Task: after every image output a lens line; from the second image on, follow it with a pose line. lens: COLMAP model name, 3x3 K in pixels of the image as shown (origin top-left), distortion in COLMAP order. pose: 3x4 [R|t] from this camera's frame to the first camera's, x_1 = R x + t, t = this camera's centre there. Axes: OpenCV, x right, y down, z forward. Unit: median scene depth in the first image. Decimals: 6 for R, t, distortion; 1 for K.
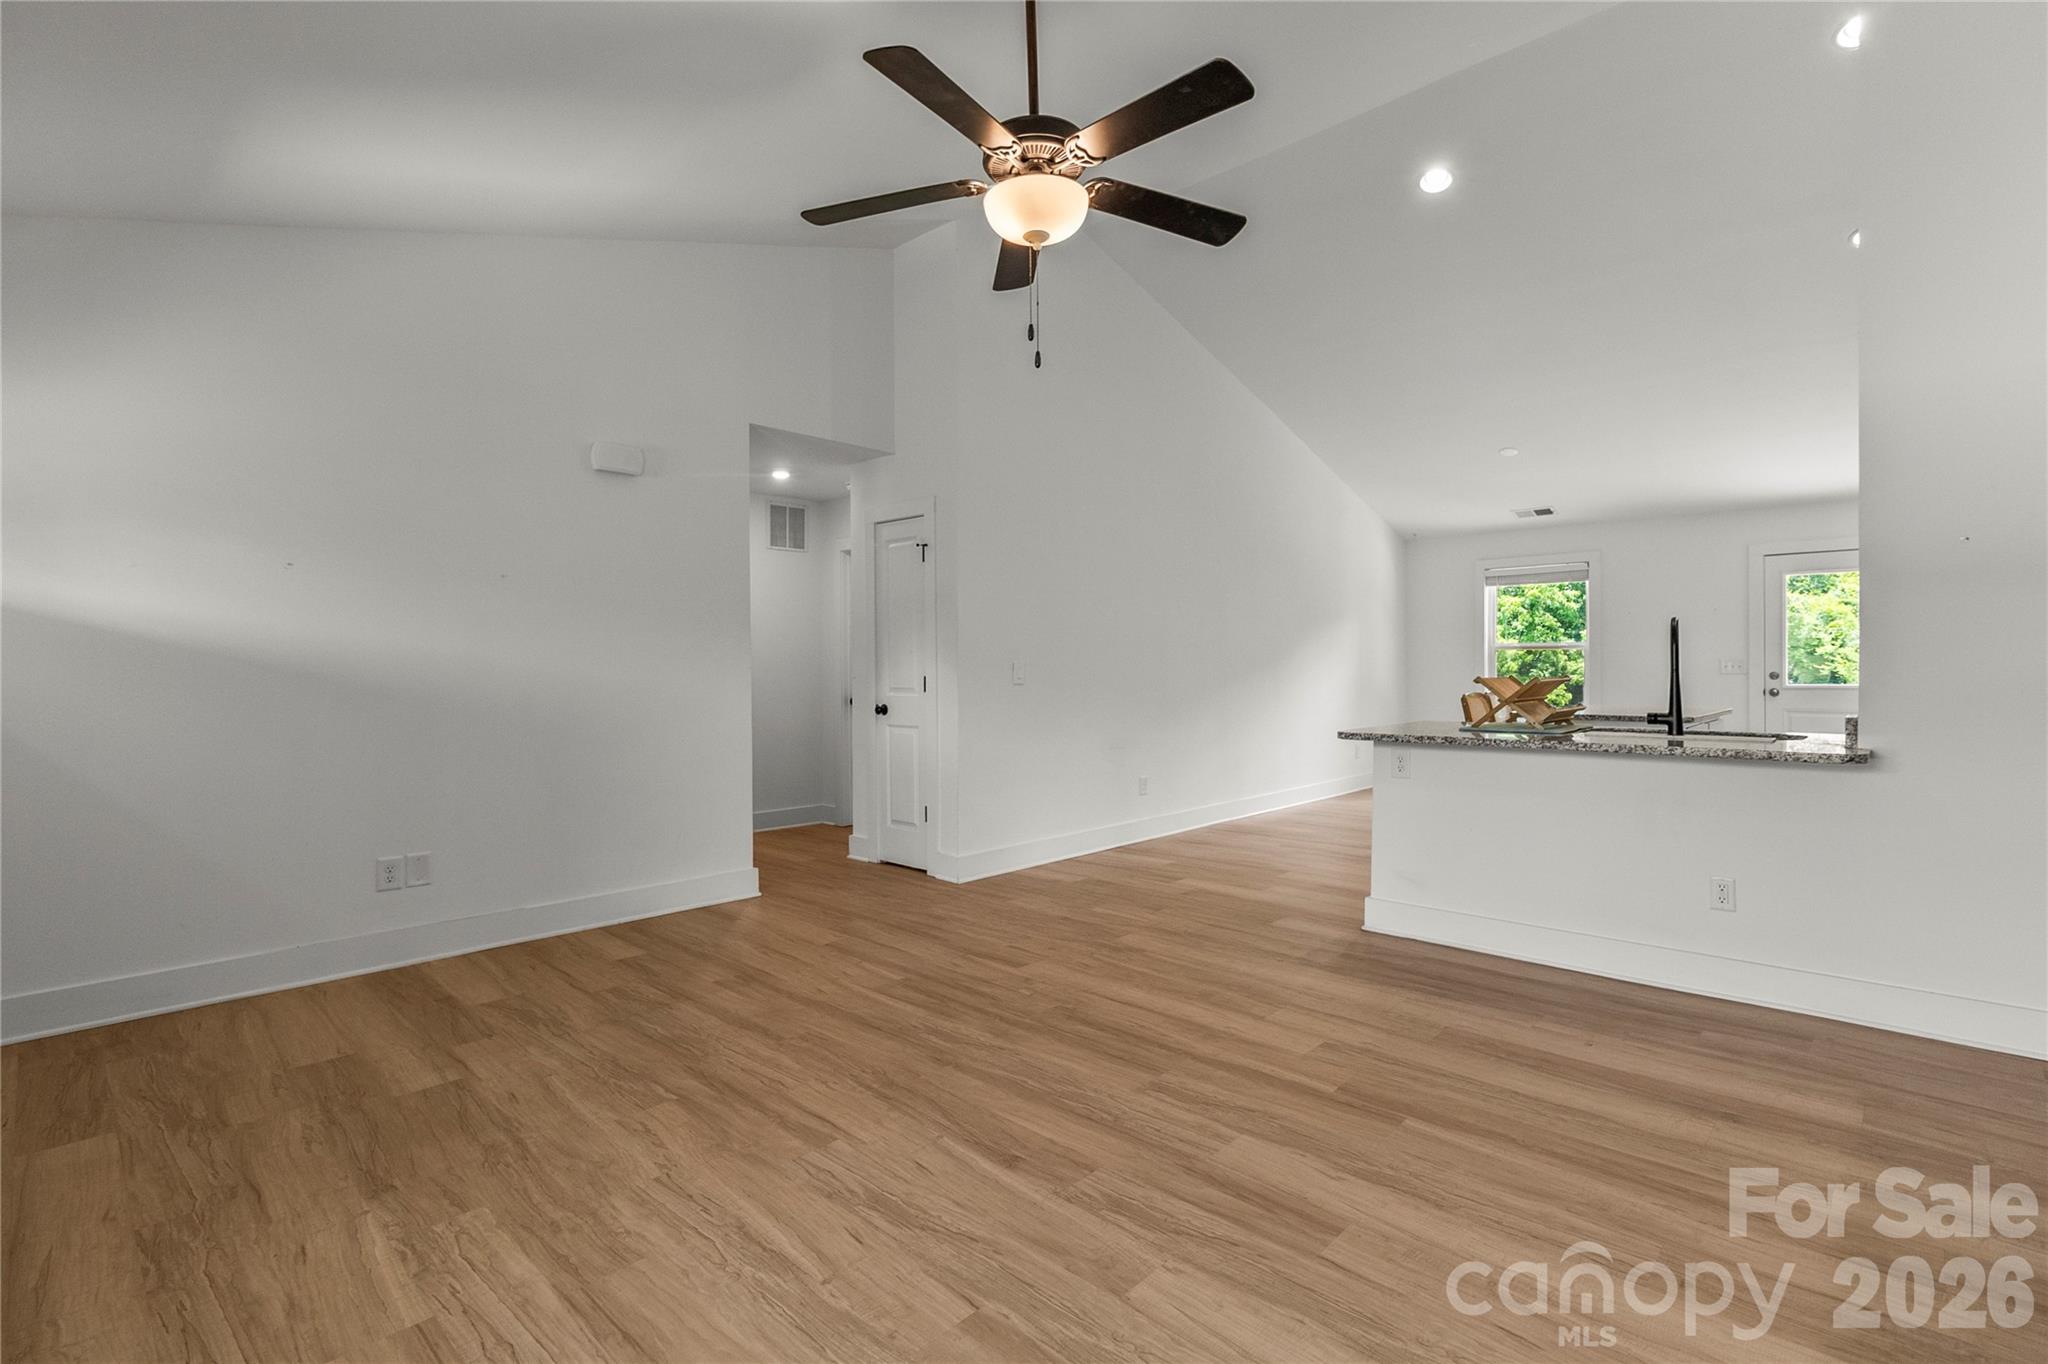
lens RADIAL K [[942.2, 0, 1037.5], [0, 942.2, 672.6], [0, 0, 1]] dist [0.000605, -0.000298]
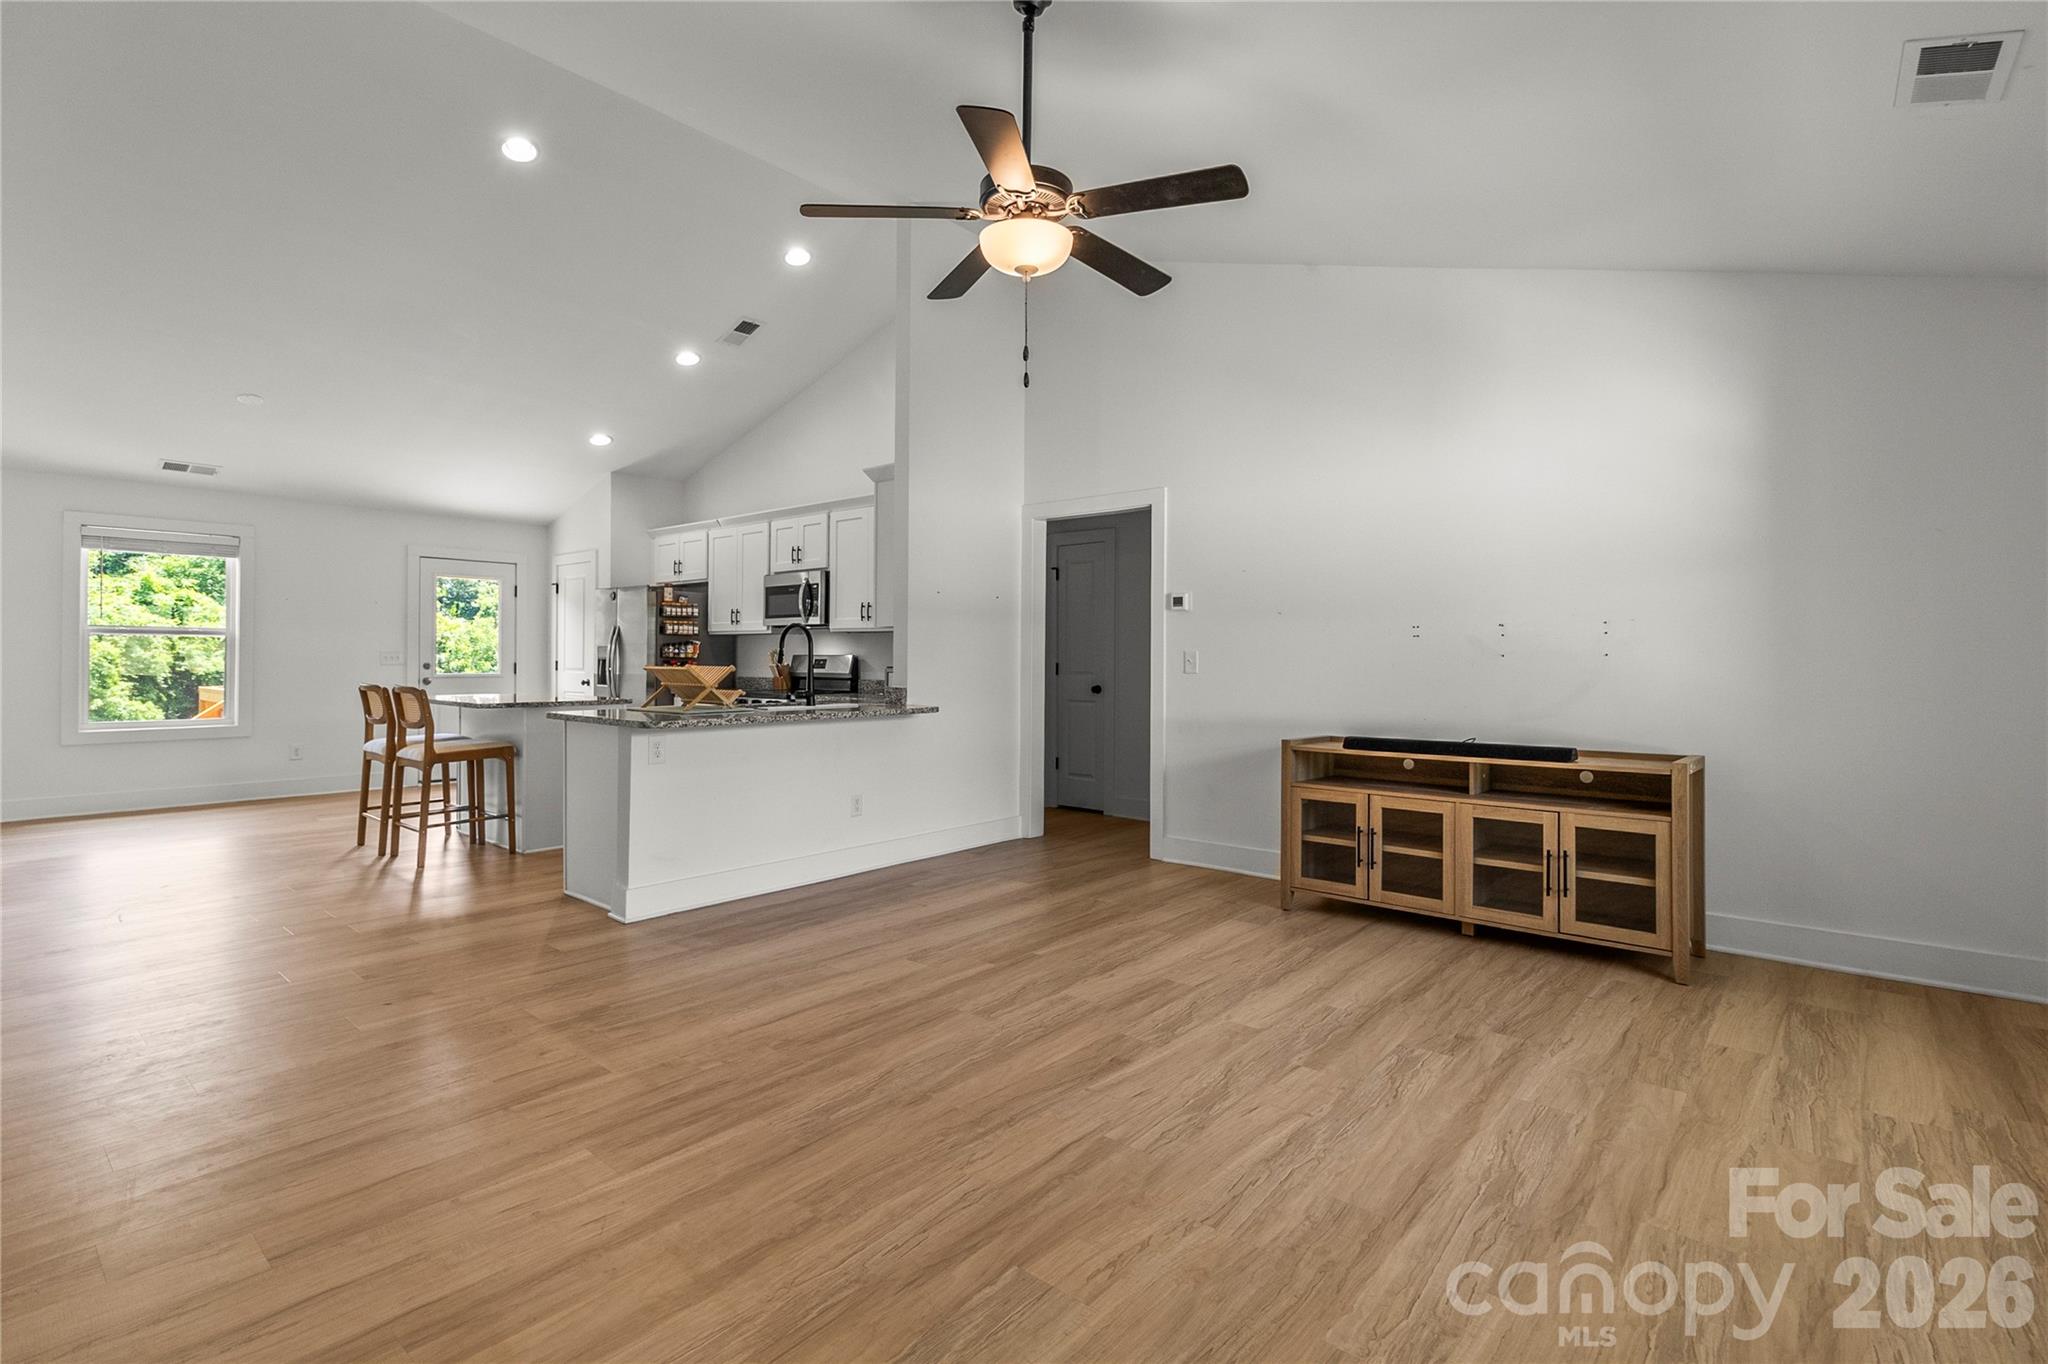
lens RADIAL K [[949.7, 0, 1031.4], [0, 949.7, 655.2], [0, 0, 1]] dist [0.000505, -0.000104]
pose [[-0.046940, 0.007978, 0.998866, -0.890868], [0.002373, 0.999966, -0.007875, 0.002006], [-0.998895, 0.002000, -0.046957, 0.832310]]
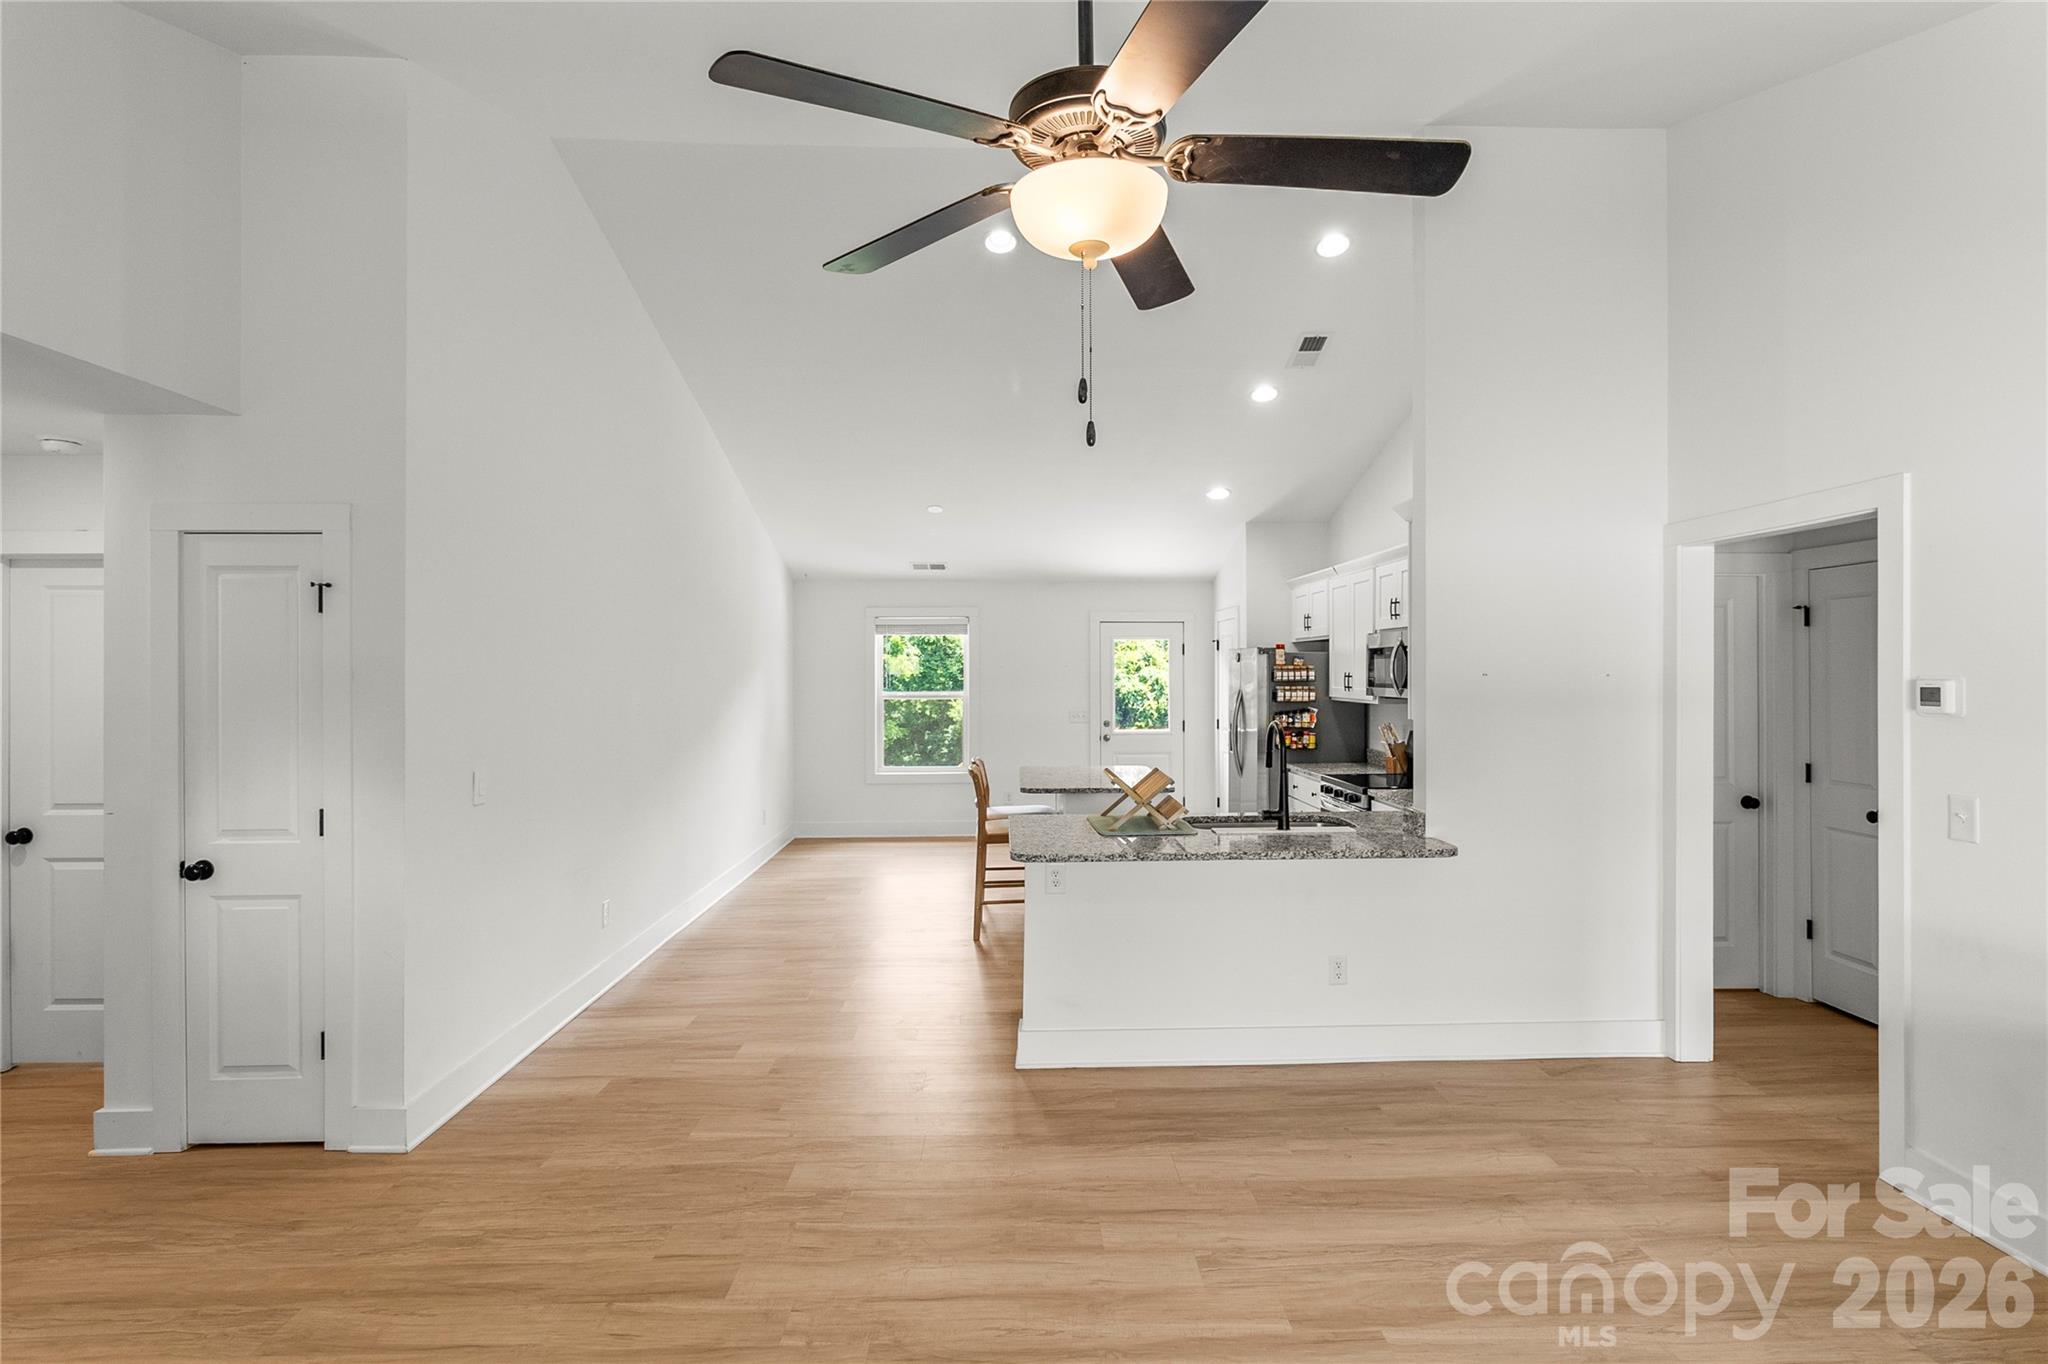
lens RADIAL K [[1000.6, 0, 1039.1], [0, 1000.6, 666.8], [0, 0, 1]] dist [-0.004100, -0.000021]
pose [[0.704027, 0.006881, 0.710140, -0.417338], [0.003603, 0.999906, -0.013260, -0.126090], [-0.710164, 0.011894, 0.703935, 0.422068]]
